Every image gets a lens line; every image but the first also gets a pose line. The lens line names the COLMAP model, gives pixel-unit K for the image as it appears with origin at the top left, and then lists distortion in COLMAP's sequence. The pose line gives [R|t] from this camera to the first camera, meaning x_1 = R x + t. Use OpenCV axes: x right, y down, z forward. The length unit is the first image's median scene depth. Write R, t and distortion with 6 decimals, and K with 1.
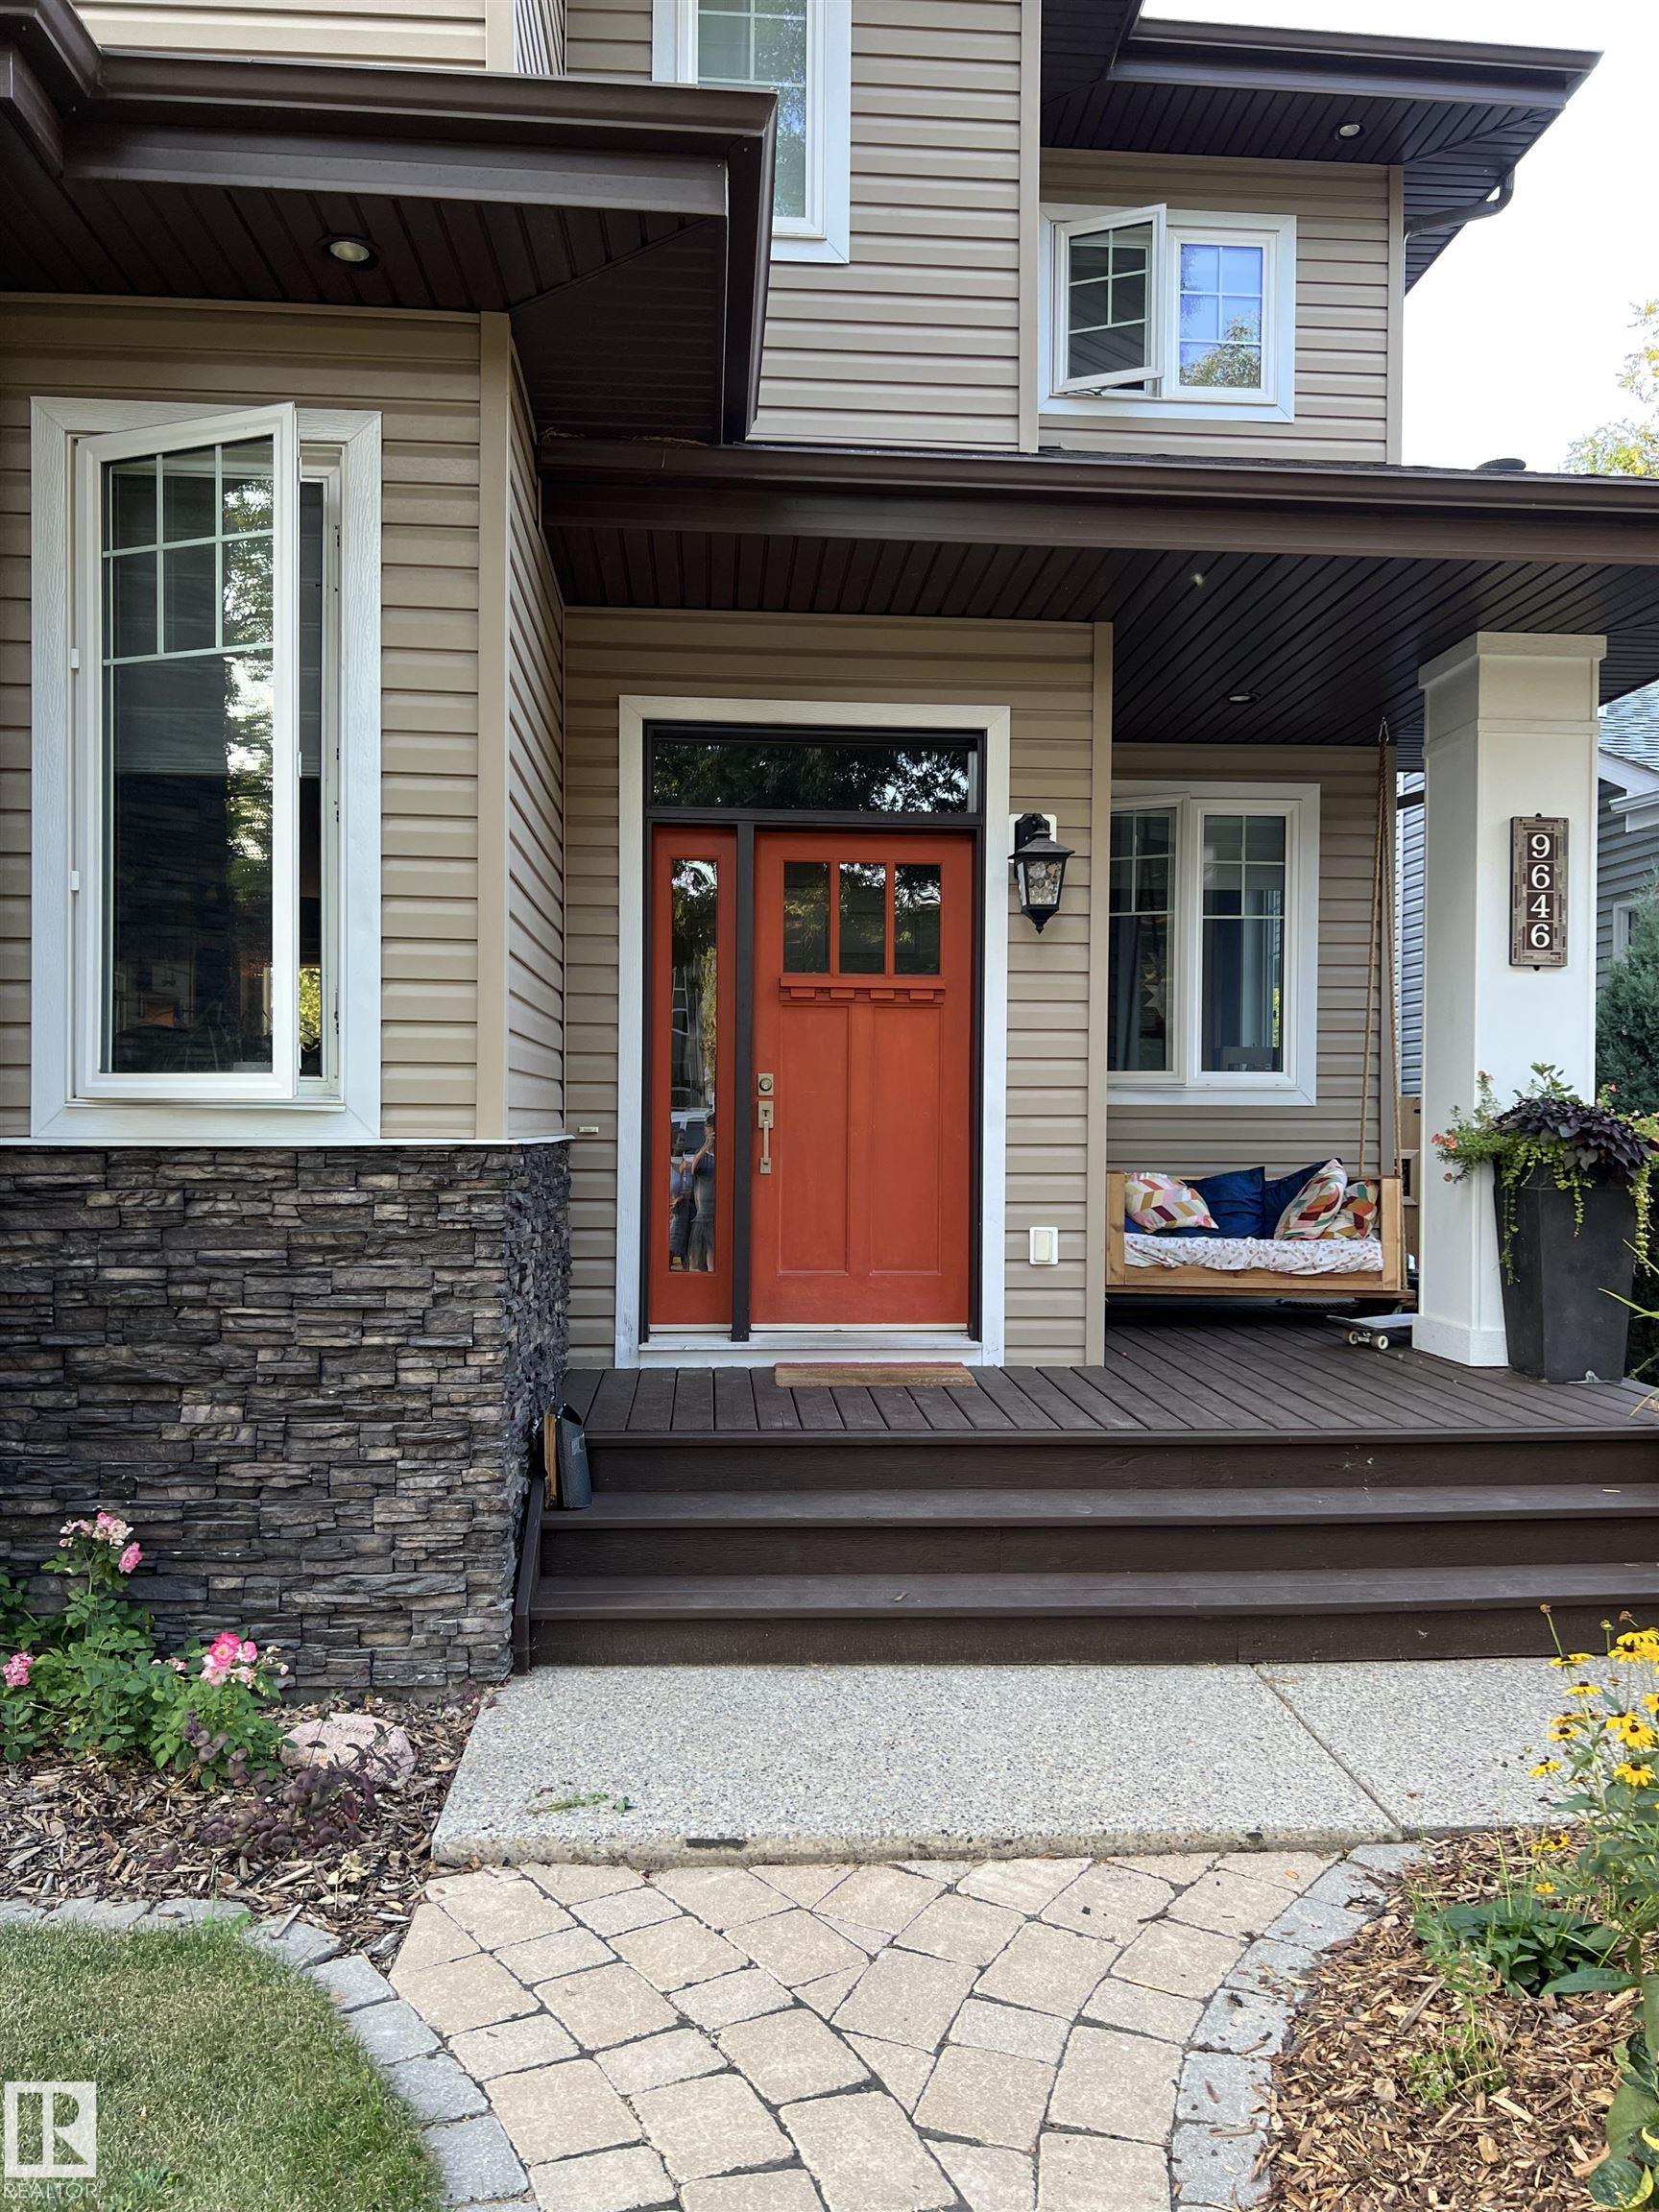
lens RADIAL K [[1633.5, 0, 829.5], [0, 1633.5, 1106.0], [0, 0, 1]] dist [0.060622, -0.002305]
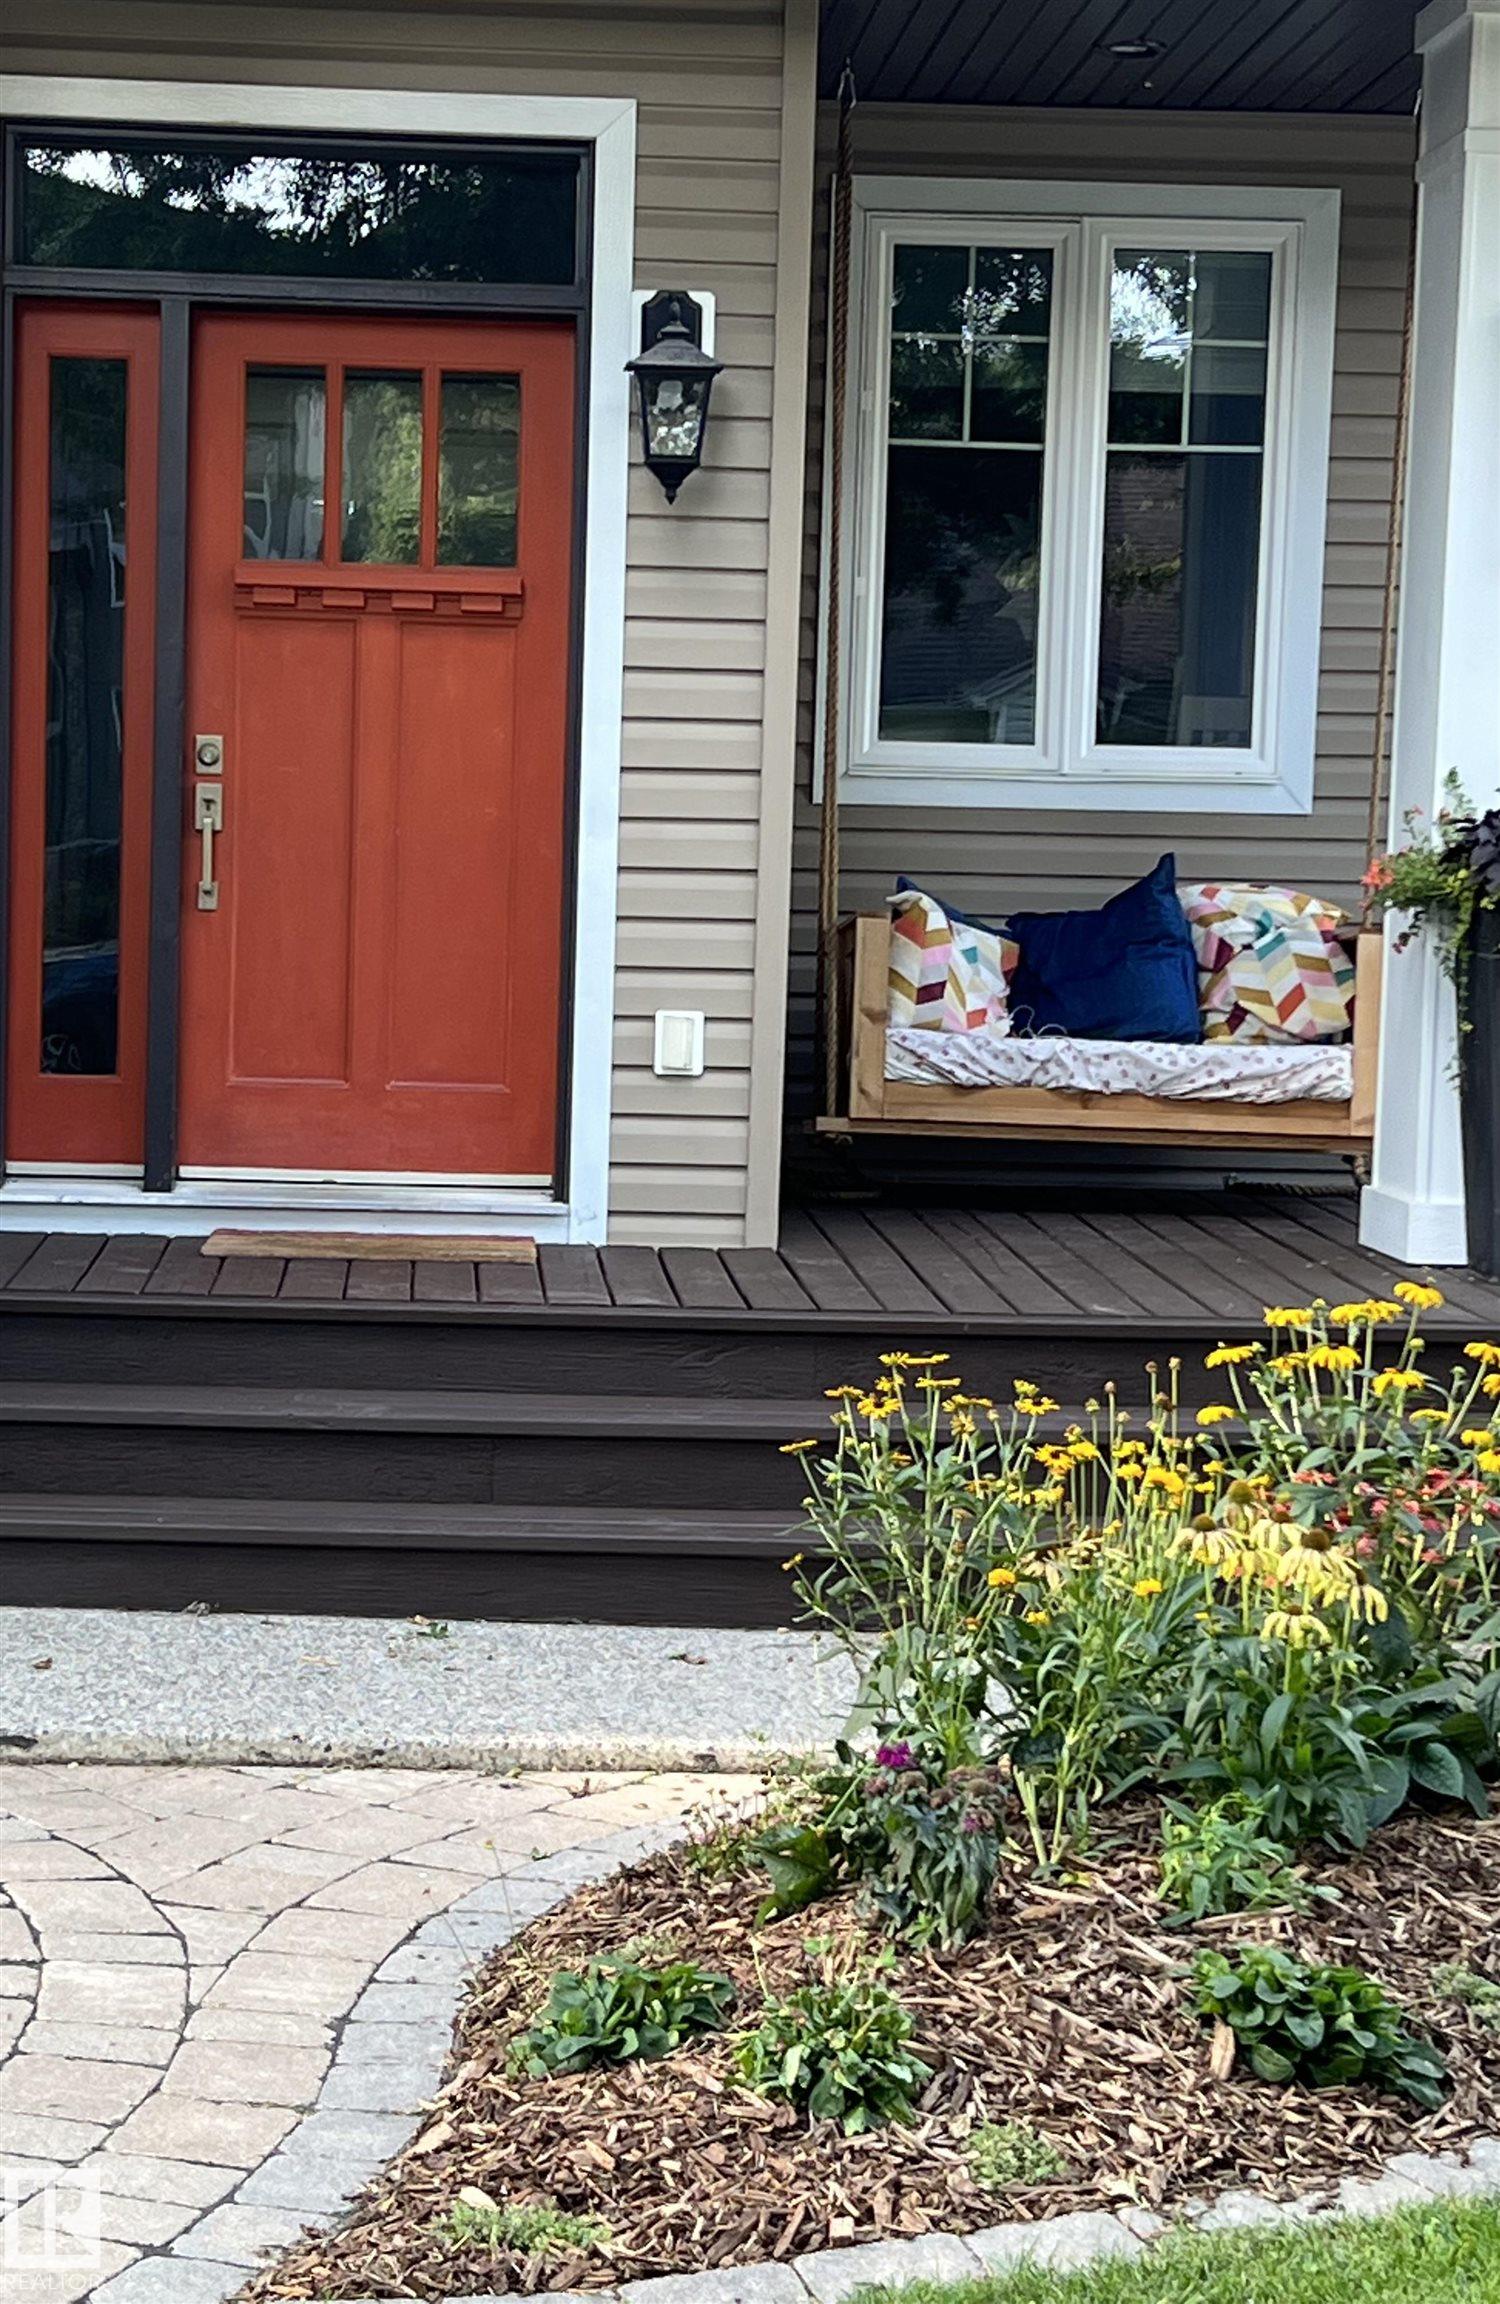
lens RADIAL K [[4643.3, 0, 620.9], [0, 4643.3, 1197.9], [0, 0, 1]] dist [0.155346, -0.029210]
pose [[0.999171, 0.023175, -0.033483, 0.170715], [-0.020355, 0.996405, 0.082232, 0.004962], [0.035268, -0.081482, 0.996051, -0.671118]]
